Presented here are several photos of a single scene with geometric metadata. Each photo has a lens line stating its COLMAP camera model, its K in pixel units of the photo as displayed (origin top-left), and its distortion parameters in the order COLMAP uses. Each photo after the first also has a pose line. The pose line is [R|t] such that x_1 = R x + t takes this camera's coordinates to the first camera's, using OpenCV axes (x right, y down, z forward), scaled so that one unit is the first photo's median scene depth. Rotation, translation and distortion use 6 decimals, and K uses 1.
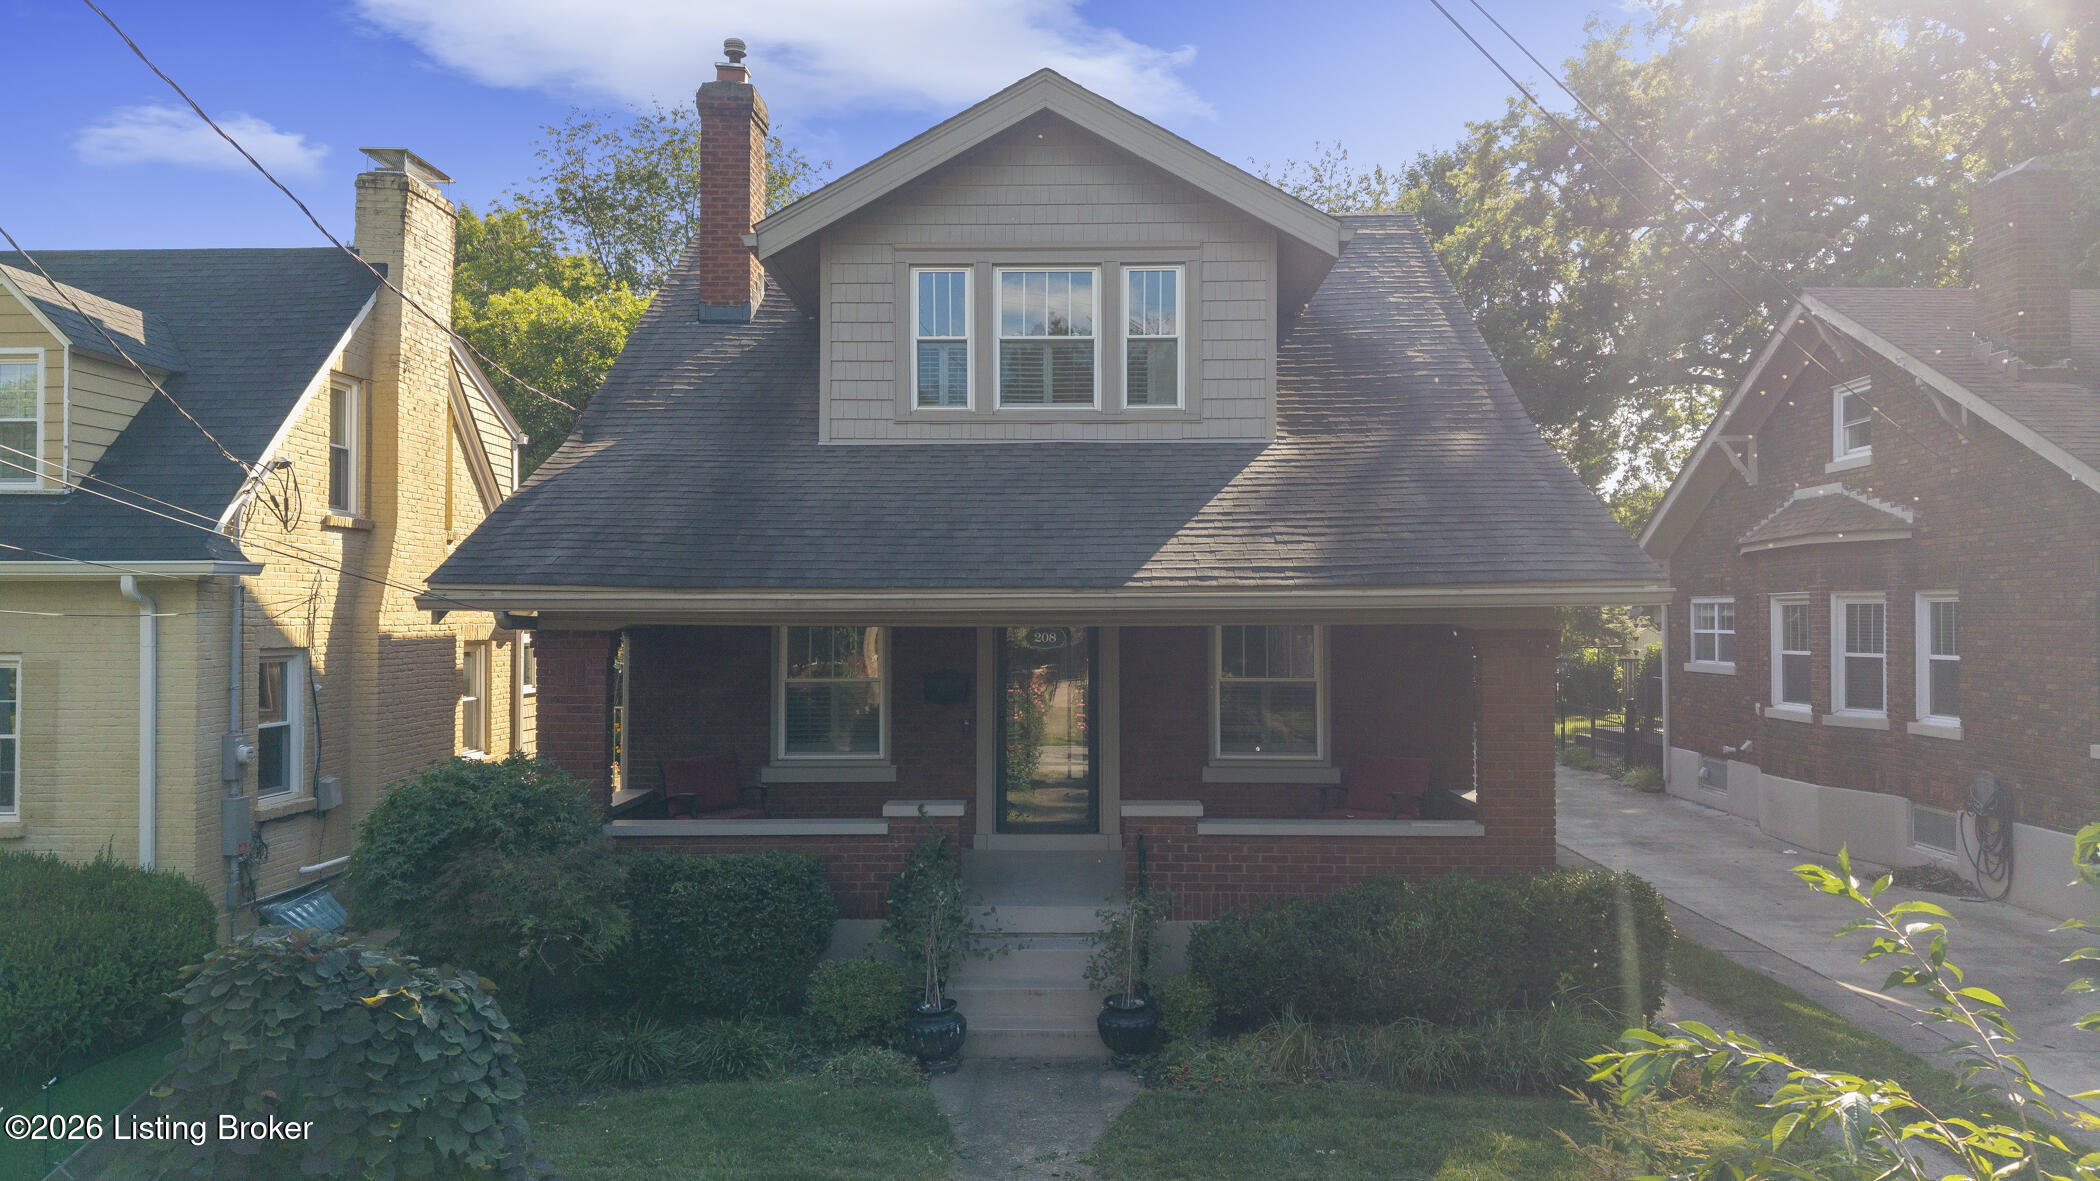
lens RADIAL K [[1424.3, 0, 1051.3], [0, 1424.3, 596.3], [0, 0, 1]] dist [0.010132, 0.003512]
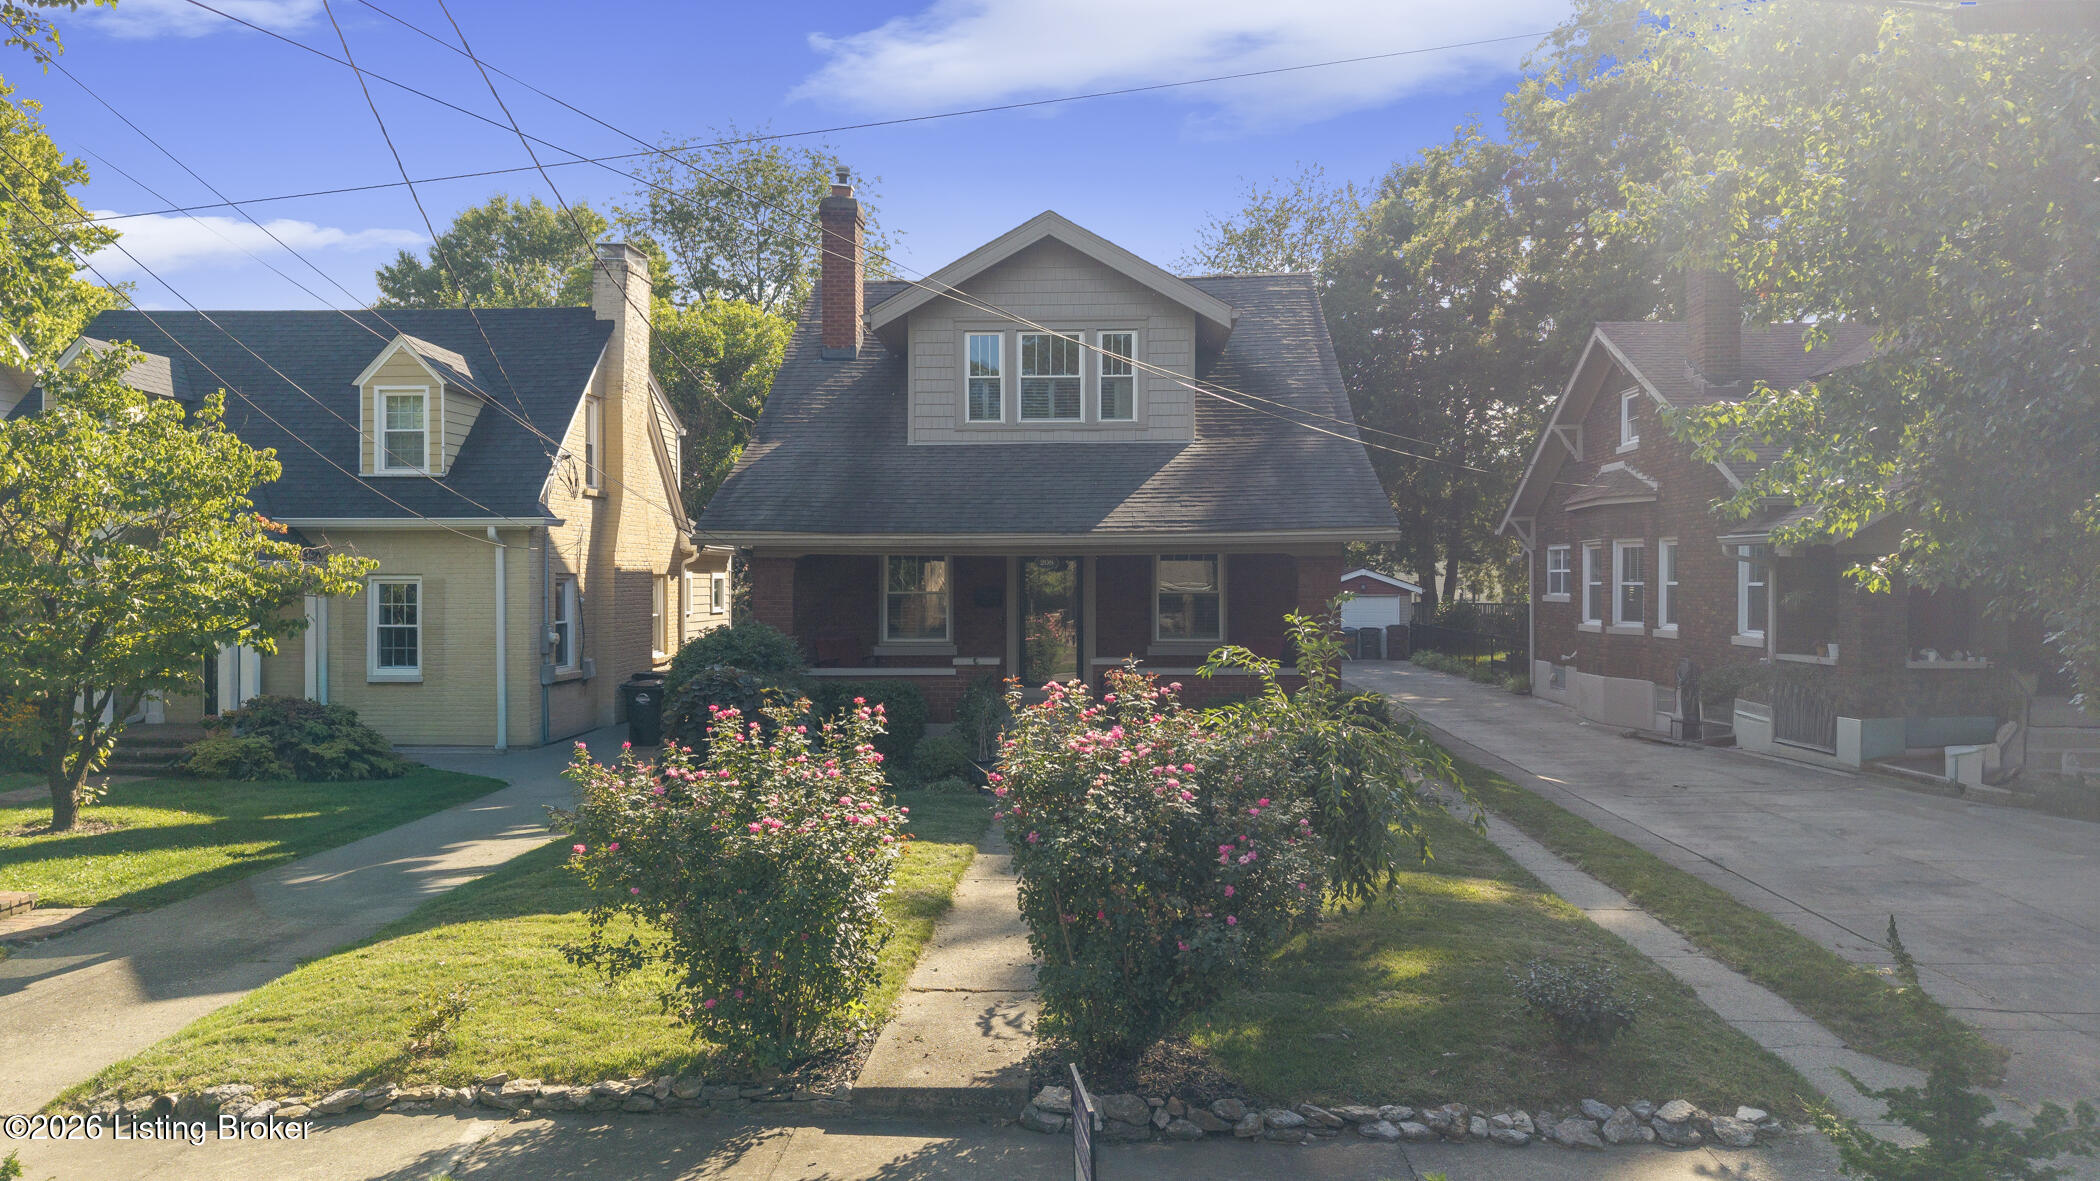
lens RADIAL K [[1410.2, 0, 1050.0], [0, 1410.2, 590.5], [0, 0, 1]] dist [0.060811, -0.072157]
pose [[0.999753, -0.000492, -0.022199, 0.030638], [0.001012, 0.999726, 0.023404, 0.019617], [0.022181, -0.023421, 0.999480, -0.572580]]
